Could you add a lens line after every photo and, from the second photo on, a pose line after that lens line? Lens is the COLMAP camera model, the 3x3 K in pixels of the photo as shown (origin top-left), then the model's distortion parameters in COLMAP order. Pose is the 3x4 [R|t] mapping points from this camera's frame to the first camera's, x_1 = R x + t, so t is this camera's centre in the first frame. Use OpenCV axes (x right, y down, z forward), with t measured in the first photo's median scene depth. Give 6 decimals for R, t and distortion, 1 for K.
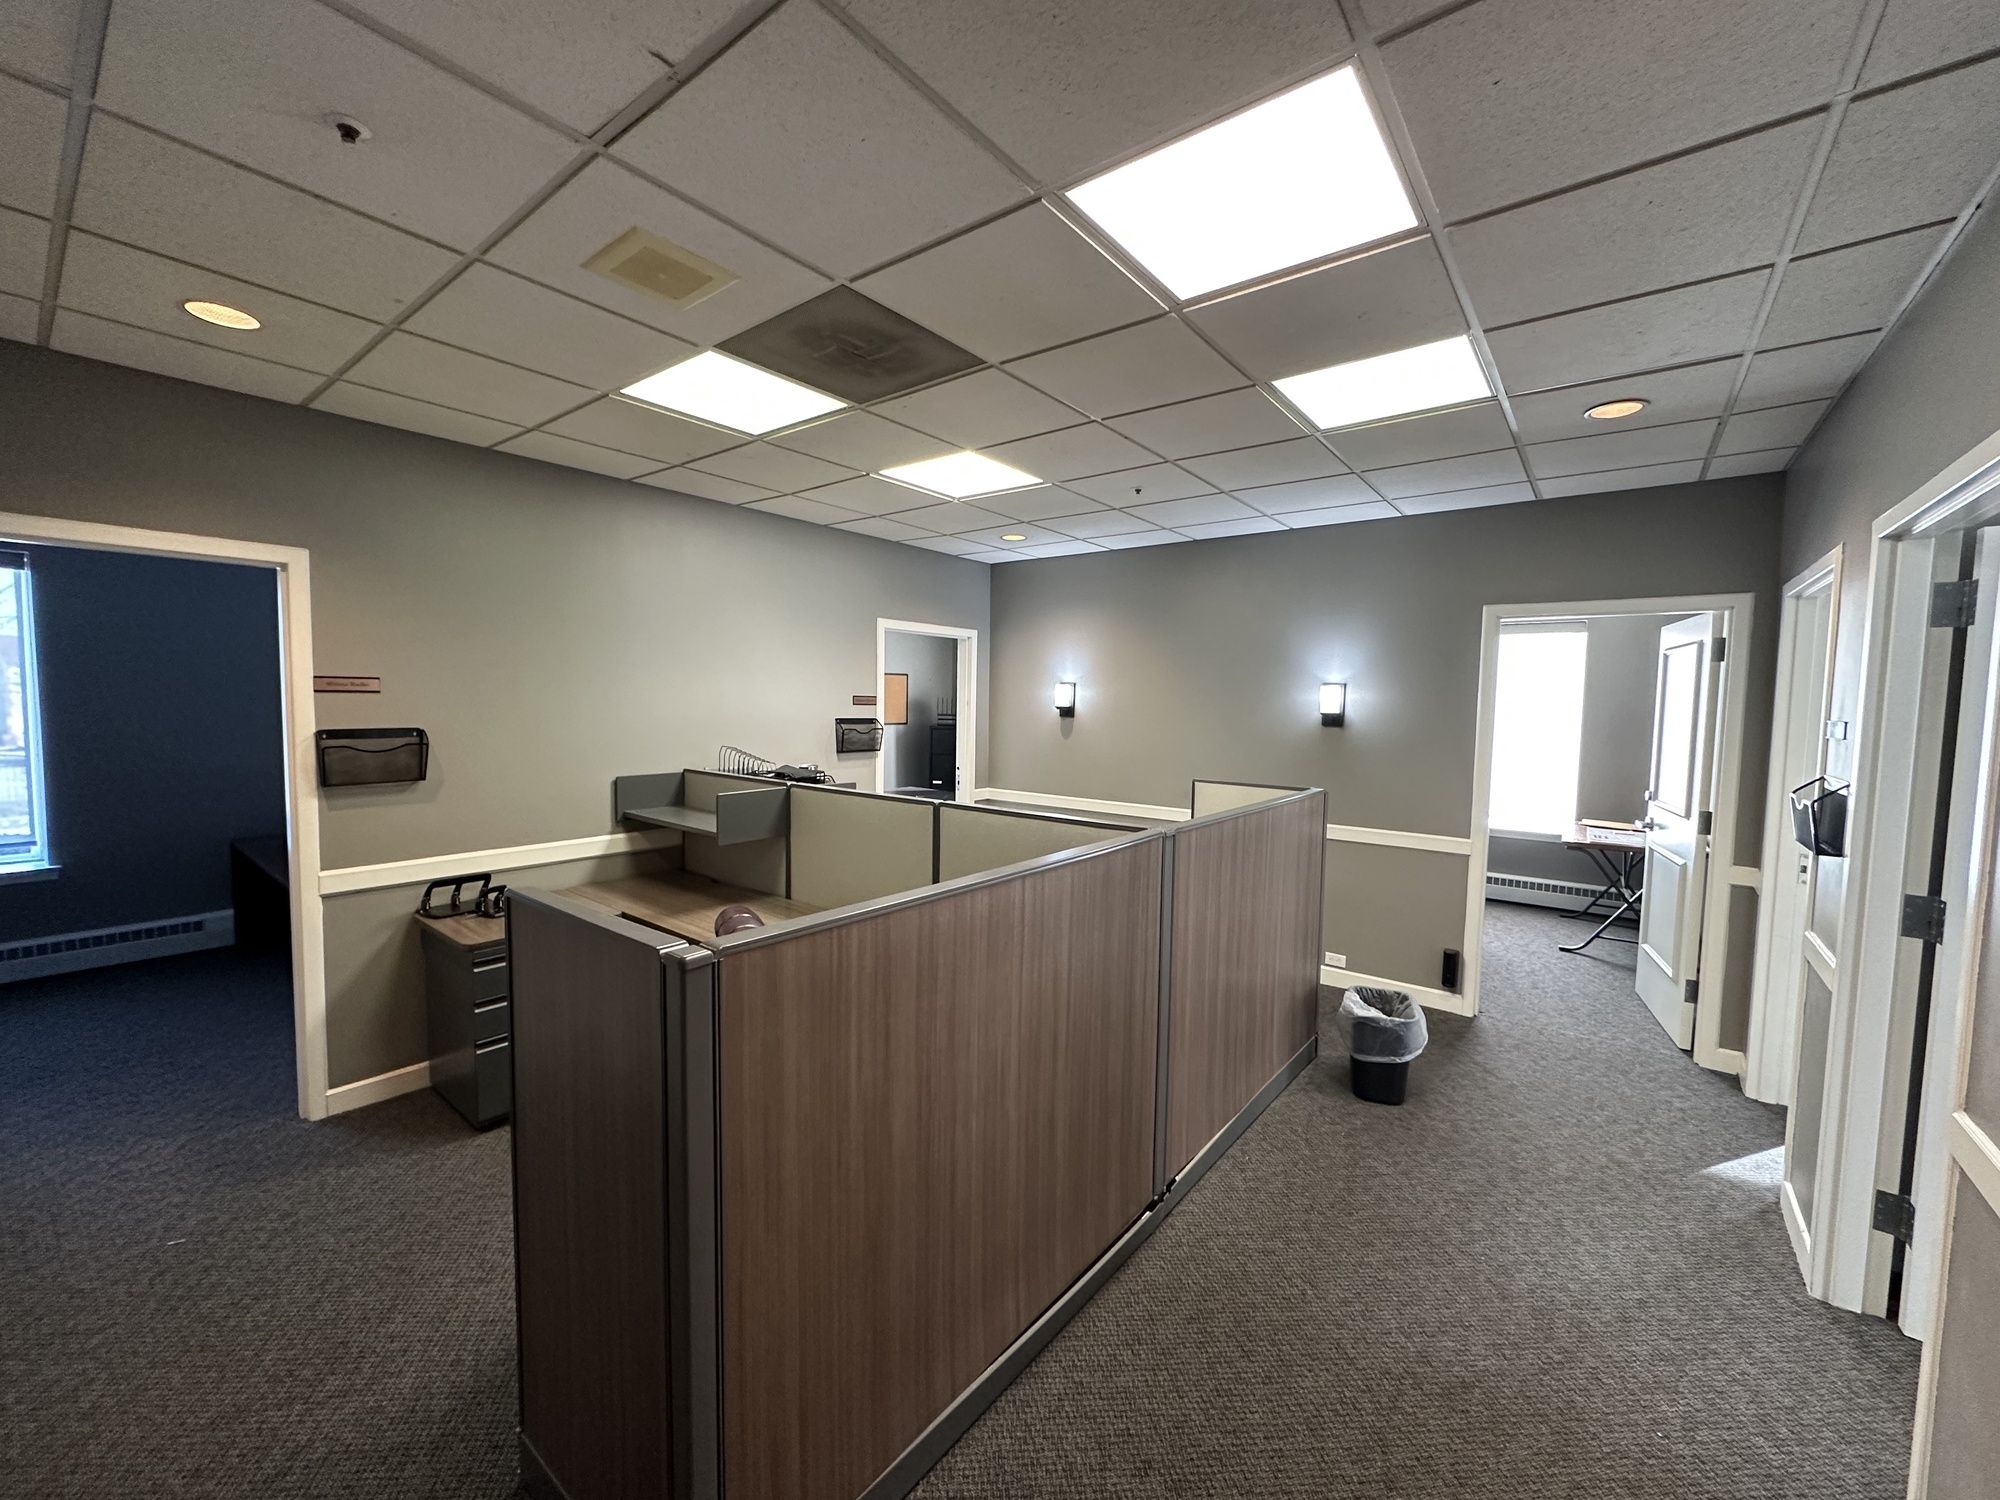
lens RADIAL K [[789.3, 0, 1007.2], [0, 789.3, 750.2], [0, 0, 1]] dist [0.000771, 0.000211]
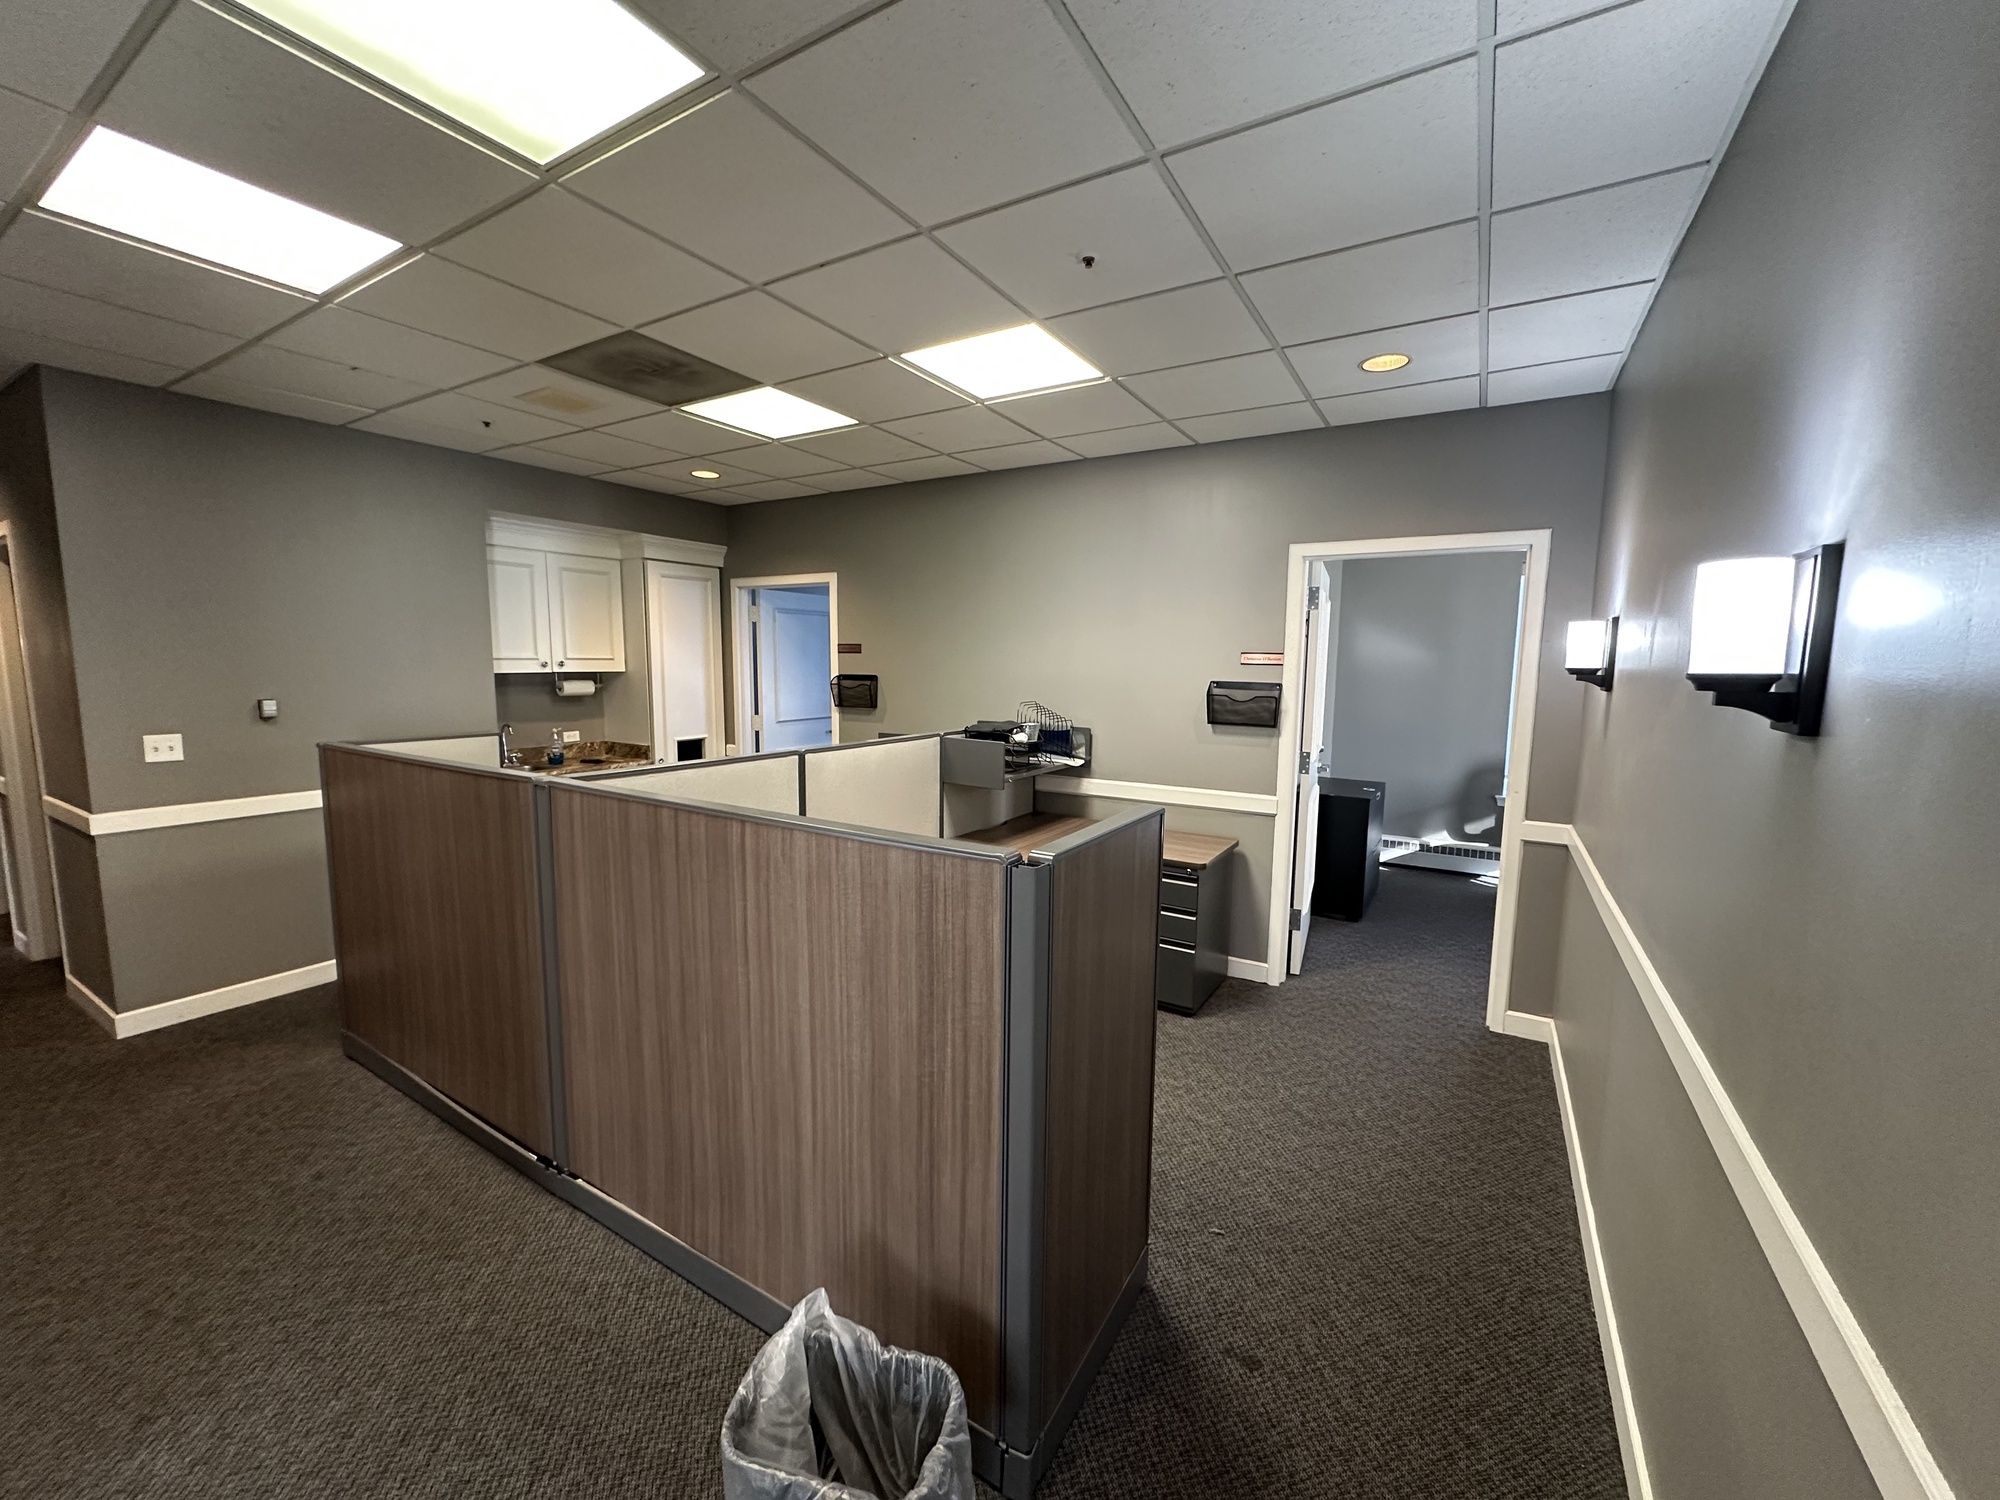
lens RADIAL K [[789.3, 0, 1007.2], [0, 789.3, 750.2], [0, 0, 1]] dist [0.000771, 0.000211]
pose [[0.119409, 0.105607, -0.987213, 0.845518], [-0.071483, 0.992661, 0.097543, -0.049310], [0.990268, 0.058922, 0.126082, 1.023670]]
